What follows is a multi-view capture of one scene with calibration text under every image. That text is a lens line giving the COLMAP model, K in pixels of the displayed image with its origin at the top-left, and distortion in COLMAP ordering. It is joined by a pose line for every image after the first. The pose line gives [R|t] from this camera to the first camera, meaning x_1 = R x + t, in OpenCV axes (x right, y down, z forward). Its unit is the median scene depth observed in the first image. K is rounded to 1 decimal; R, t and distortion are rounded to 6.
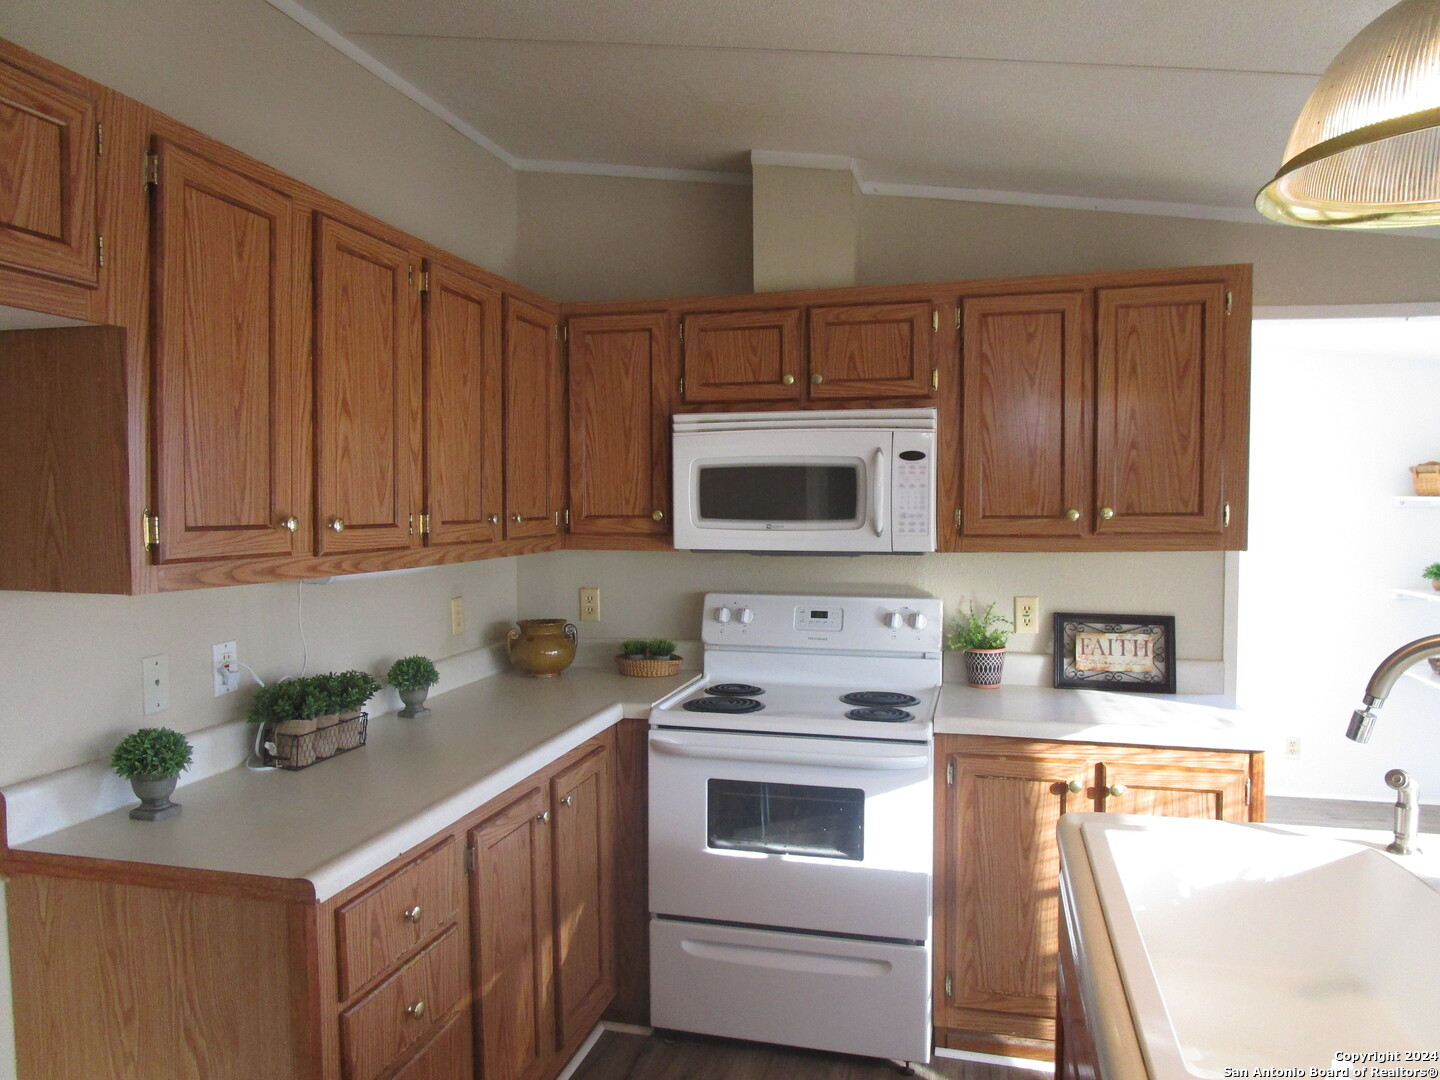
lens RADIAL K [[1036.2, 0, 716.2], [0, 1036.2, 537.8], [0, 0, 1]] dist [-0.014517, 0.000799]
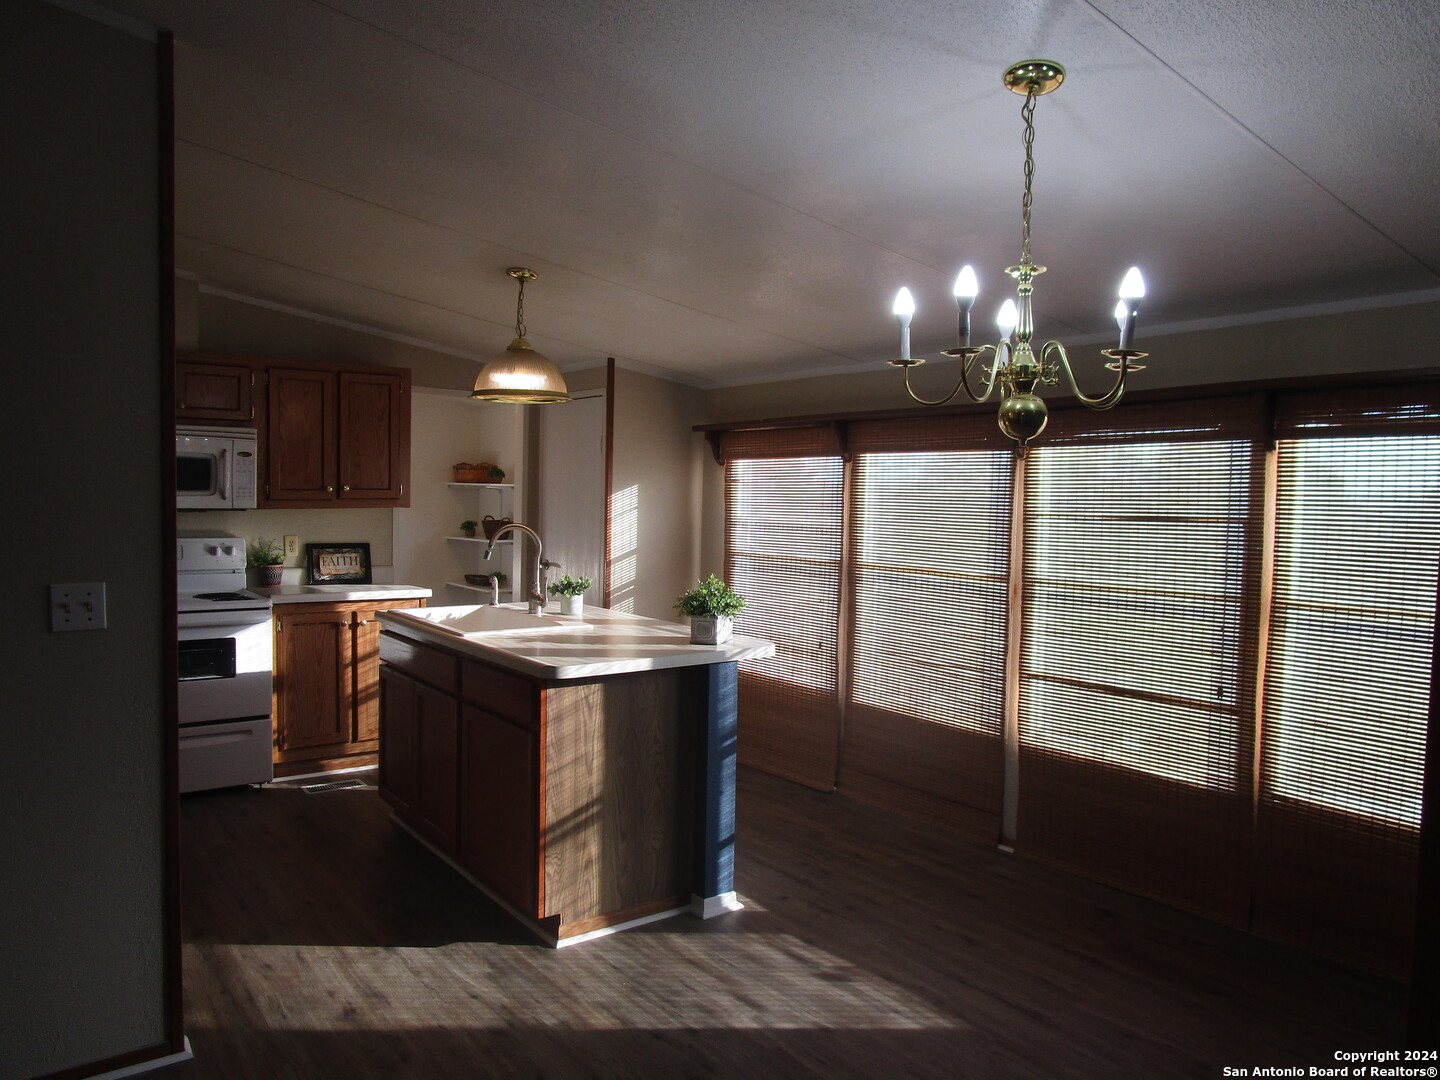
lens RADIAL K [[1036.2, 0, 715.8], [0, 1036.2, 543.7], [0, 0, 1]] dist [-0.014517, 0.000799]
pose [[0.629757, -0.026541, 0.776338, -0.671414], [0.009745, 0.999607, 0.026269, 0.034748], [-0.776731, -0.008978, 0.629769, -0.736848]]
